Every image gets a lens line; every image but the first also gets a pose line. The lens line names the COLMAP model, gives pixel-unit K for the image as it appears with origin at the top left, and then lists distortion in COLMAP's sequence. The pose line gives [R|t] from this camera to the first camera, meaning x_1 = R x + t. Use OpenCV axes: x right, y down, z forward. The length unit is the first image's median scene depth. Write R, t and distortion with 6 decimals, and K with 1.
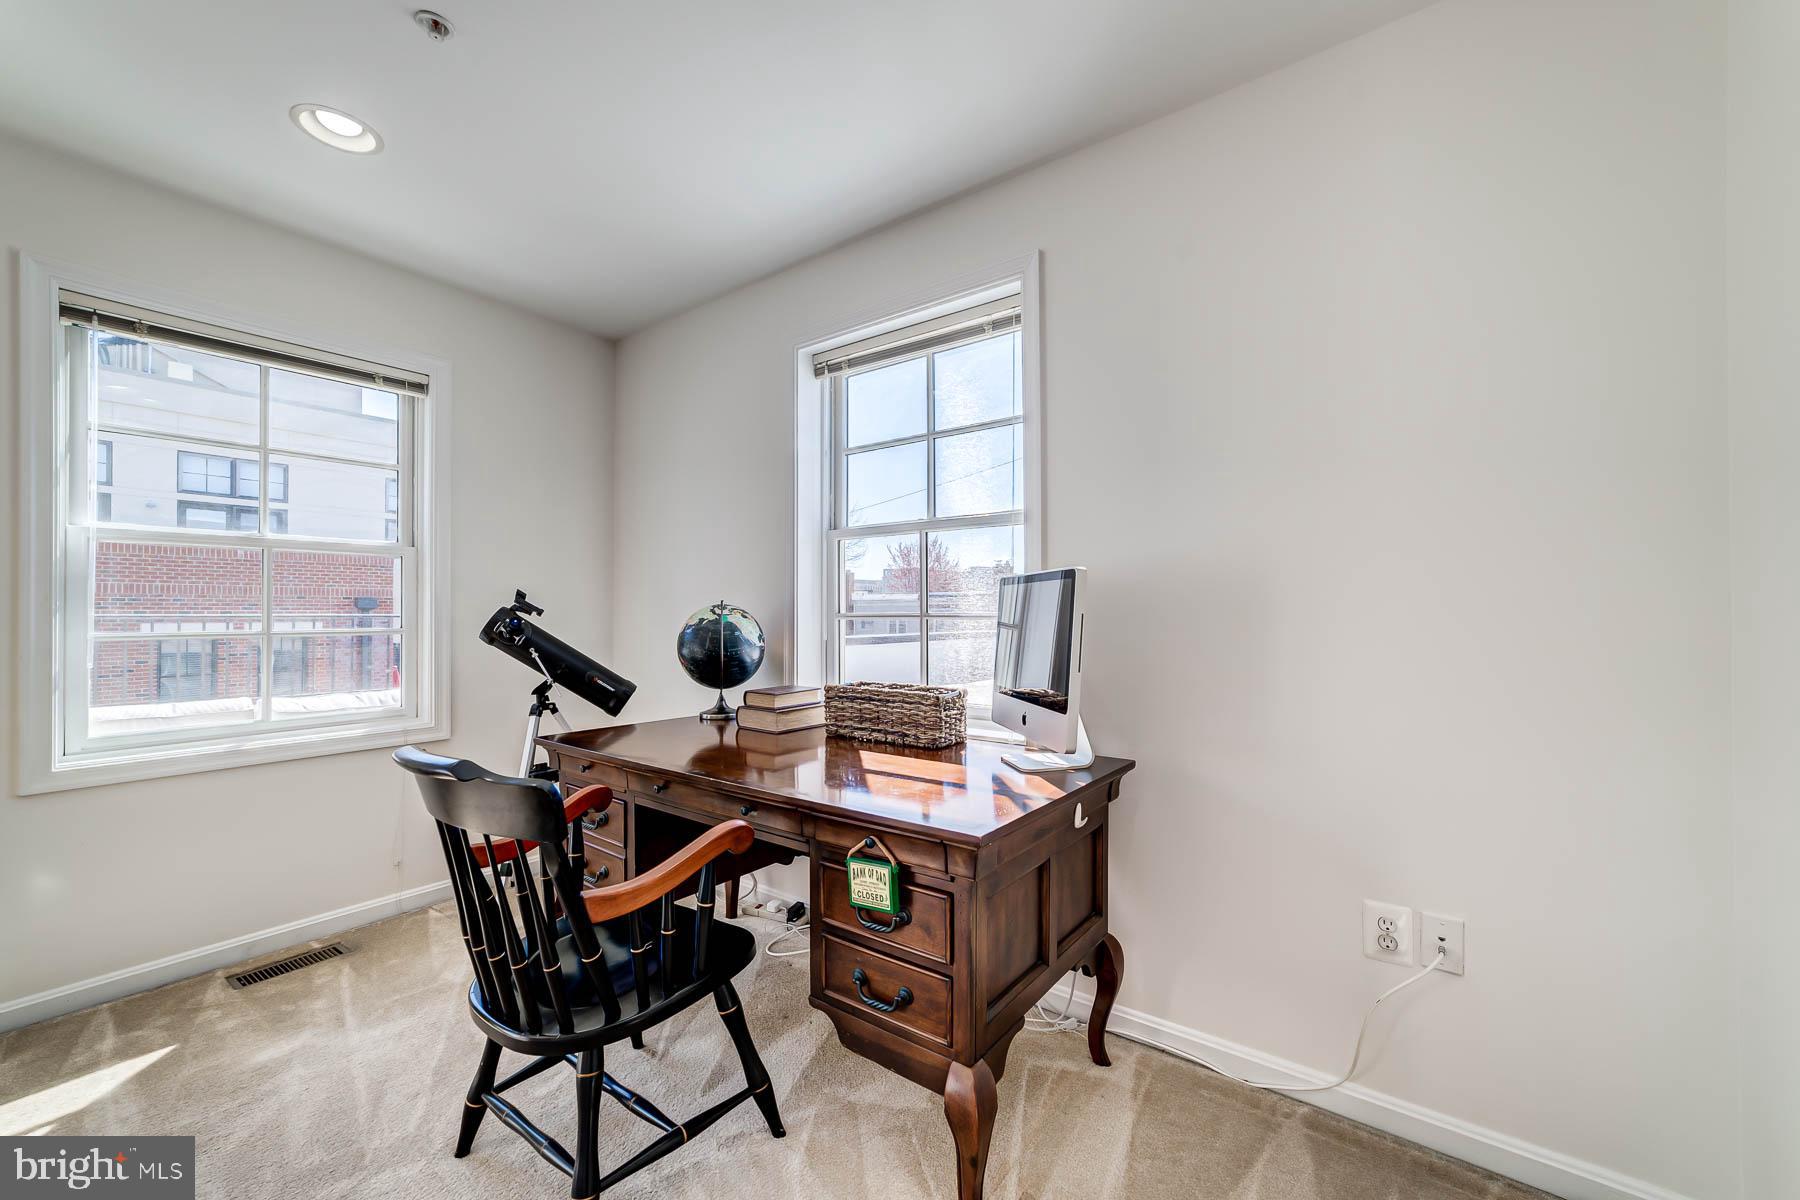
lens RADIAL K [[692.9, 0, 903.0], [0, 692.9, 595.9], [0, 0, 1]] dist [-0.027838, 0.011400]
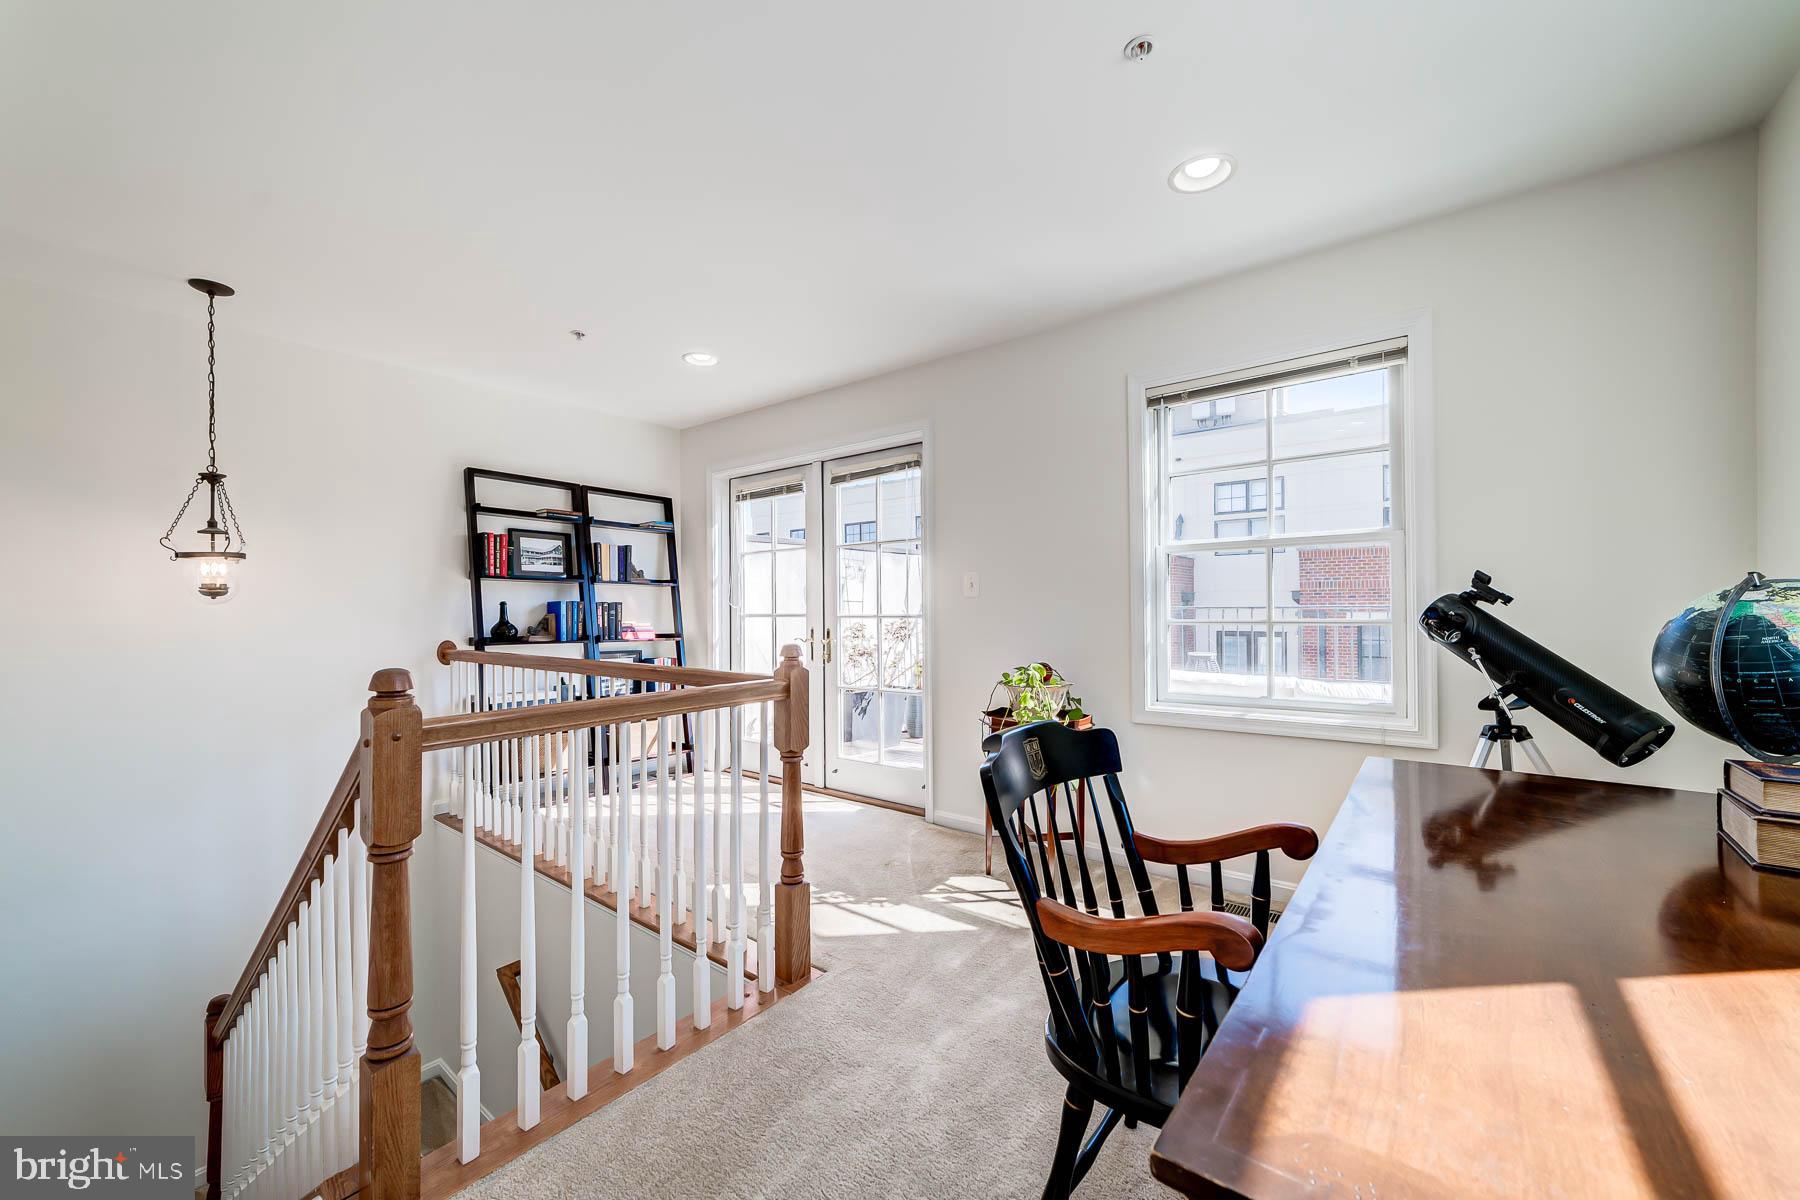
lens RADIAL K [[692.9, 0, 903.0], [0, 692.9, 595.9], [0, 0, 1]] dist [-0.027838, 0.011400]
pose [[-0.031909, -0.017014, -0.999346, 0.228395], [0.031200, 0.999351, -0.018010, 0.012591], [0.999004, -0.031754, -0.031357, 0.393562]]
